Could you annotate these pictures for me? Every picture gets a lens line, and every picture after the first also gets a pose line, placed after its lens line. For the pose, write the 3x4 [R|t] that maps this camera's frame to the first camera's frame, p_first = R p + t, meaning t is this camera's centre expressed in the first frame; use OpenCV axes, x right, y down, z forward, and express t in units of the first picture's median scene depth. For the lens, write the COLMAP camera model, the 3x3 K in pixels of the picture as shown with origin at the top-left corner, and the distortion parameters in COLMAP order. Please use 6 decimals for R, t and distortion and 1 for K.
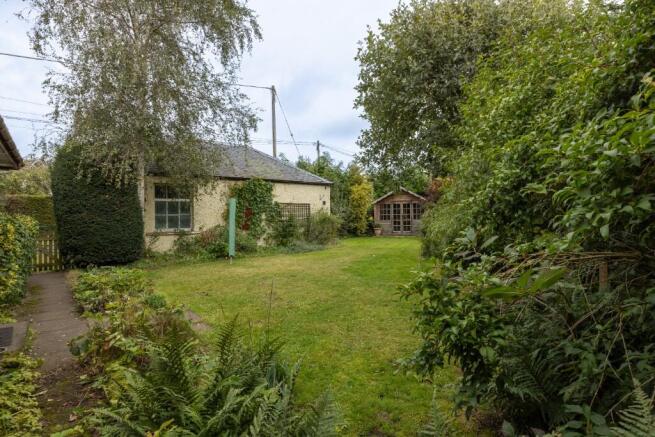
lens RADIAL K [[370.8, 0, 327.7], [0, 370.8, 219.9], [0, 0, 1]] dist [-0.003059, -0.000232]
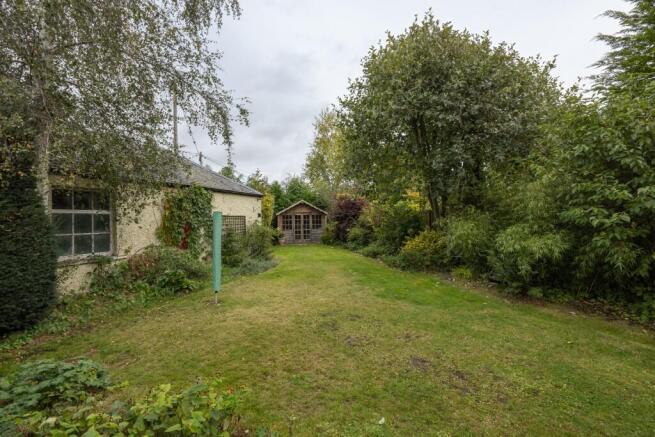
lens RADIAL K [[293.9, 0, 327.5], [0, 293.9, 216.1], [0, 0, 1]] dist [-0.013254, -0.000501]
pose [[0.875735, 0.004719, 0.482770, -0.233796], [0.009989, 0.999561, -0.027891, -0.021864], [-0.482690, 0.029248, 0.875303, 0.264031]]
